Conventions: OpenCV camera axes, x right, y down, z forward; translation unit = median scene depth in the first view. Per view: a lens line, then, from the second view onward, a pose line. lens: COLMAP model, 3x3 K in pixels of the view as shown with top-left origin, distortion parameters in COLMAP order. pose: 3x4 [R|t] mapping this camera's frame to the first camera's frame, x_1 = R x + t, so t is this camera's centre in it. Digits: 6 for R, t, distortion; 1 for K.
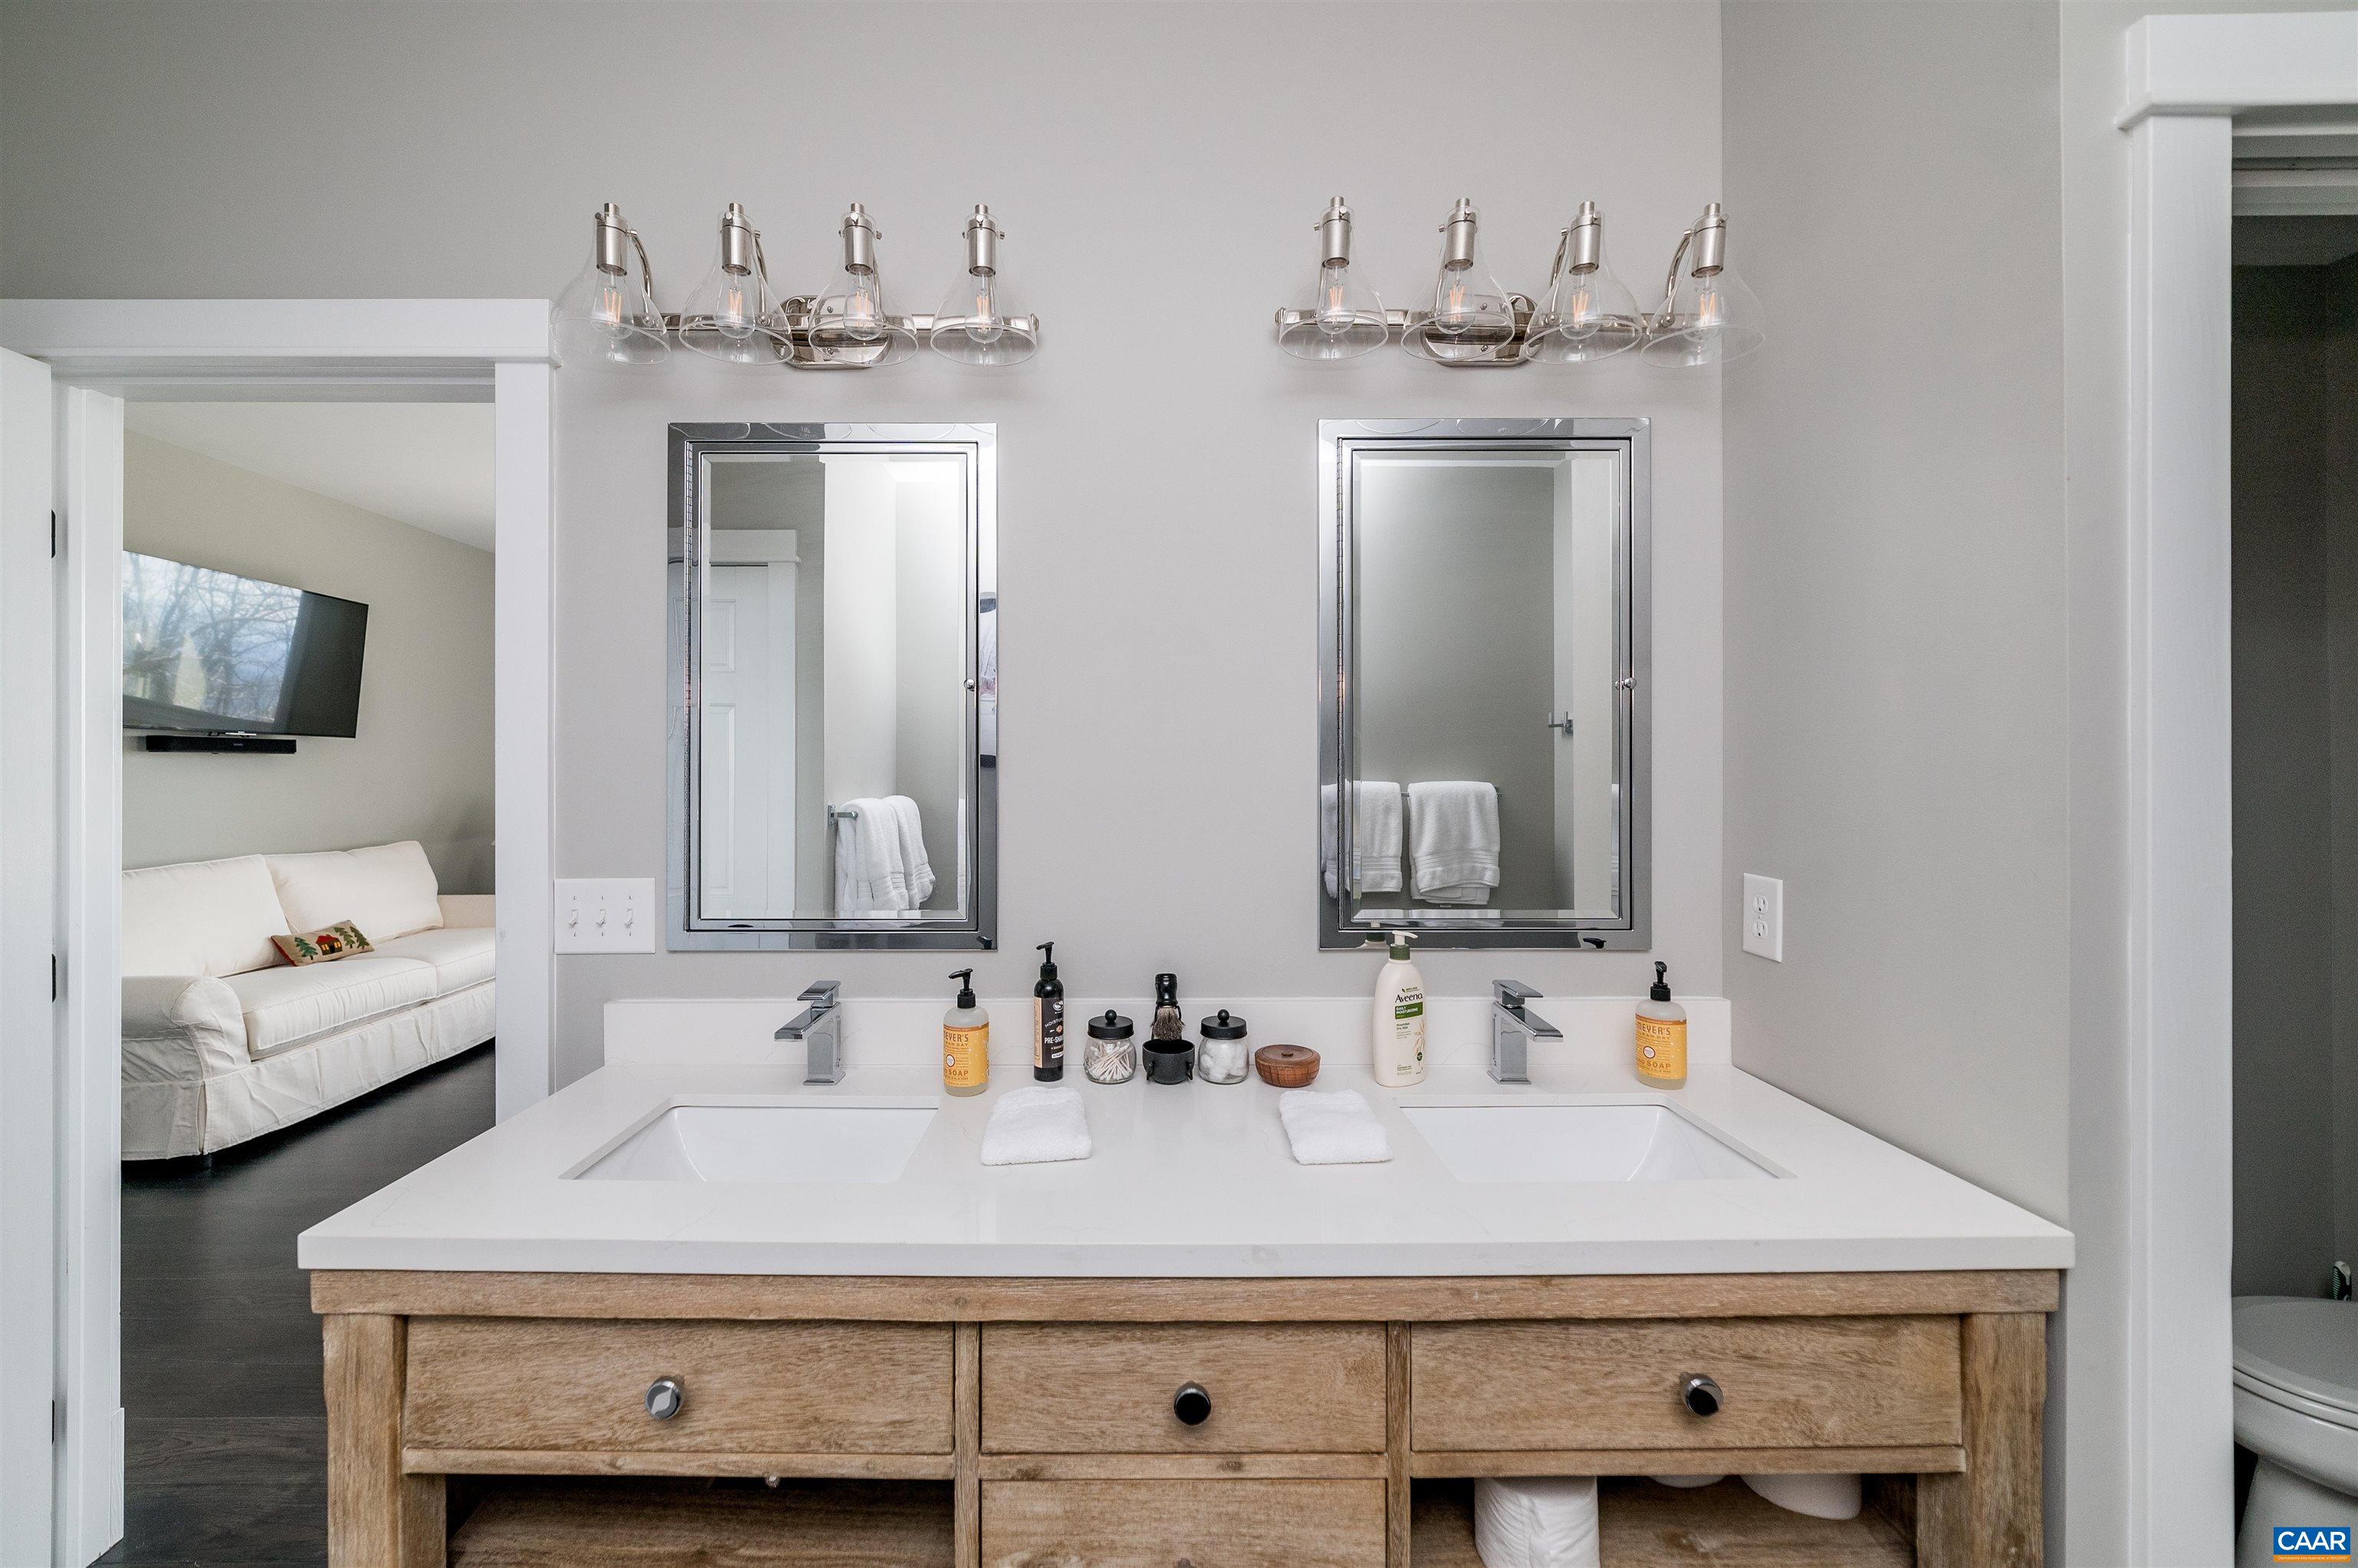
lens RADIAL K [[884.0, 0, 1151.4], [0, 884.0, 772.6], [0, 0, 1]] dist [-0.001041, 0.000206]
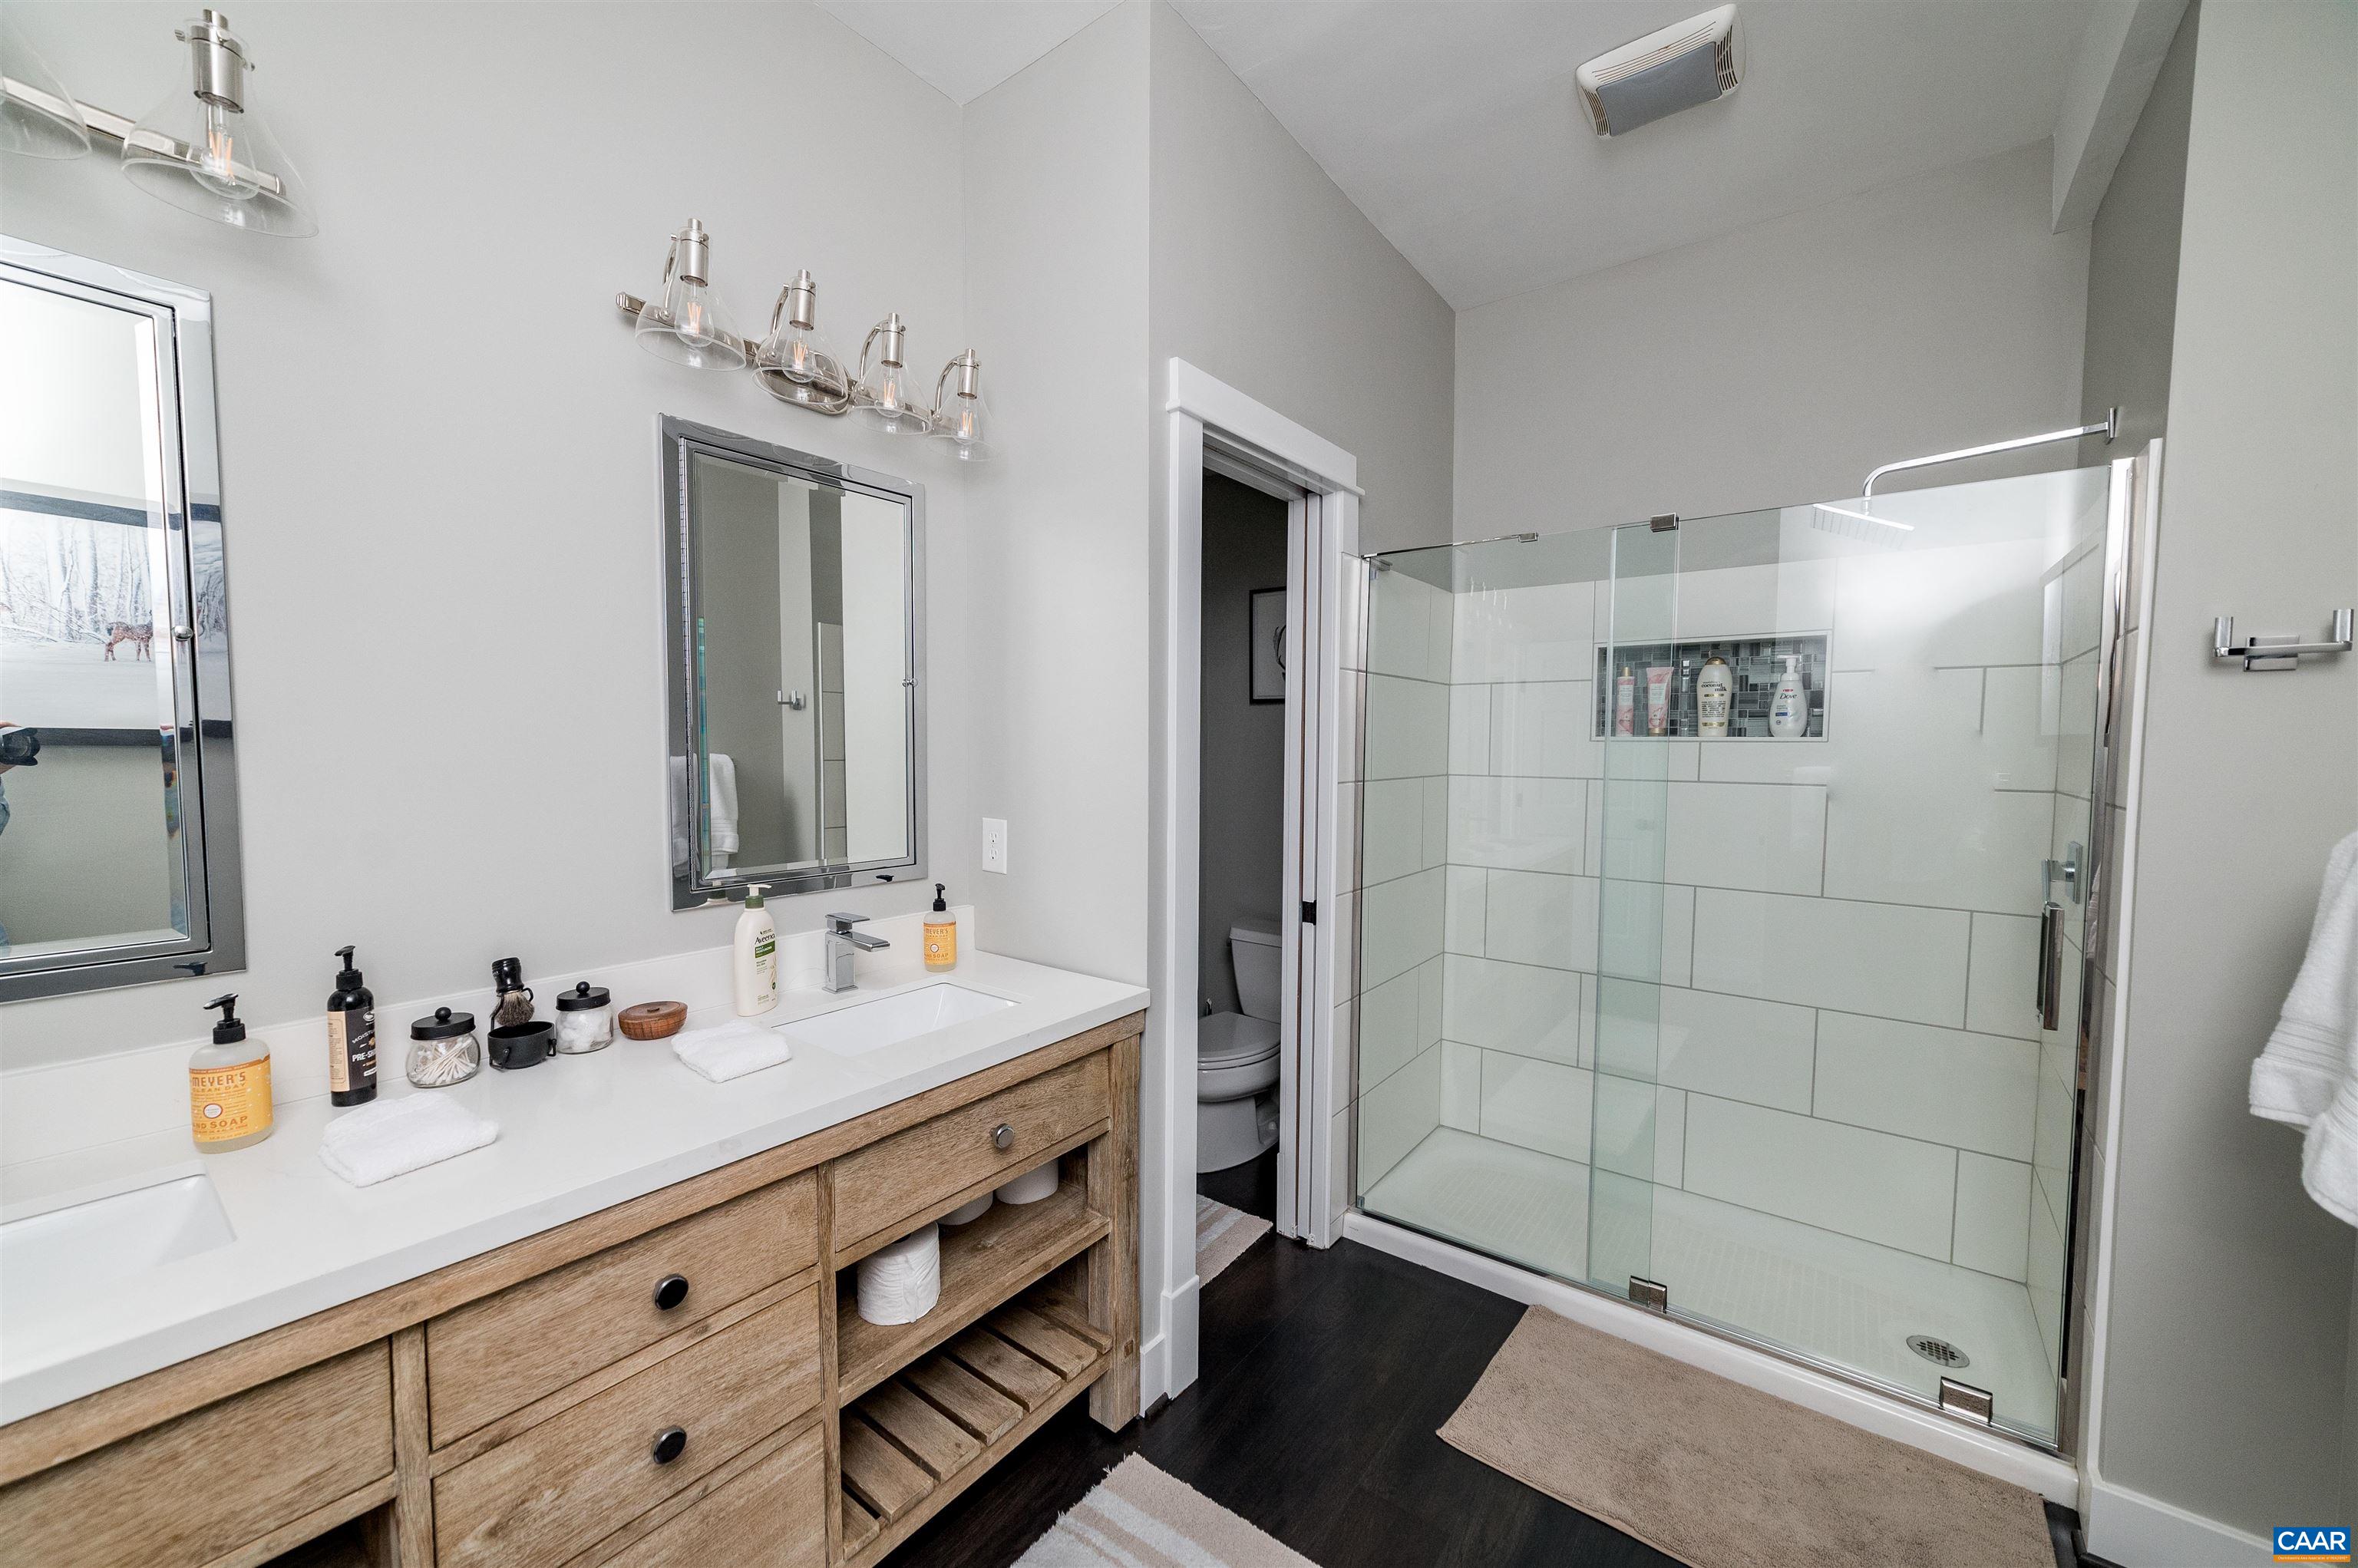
lens RADIAL K [[844.9, 0, 1129.3], [0, 844.9, 788.0], [0, 0, 1]] dist [0.001144, 0.000271]
pose [[0.654292, -0.033496, 0.755500, -0.361930], [-0.005563, 0.998778, 0.049100, -0.008822], [-0.756222, -0.036329, 0.653306, -0.157749]]
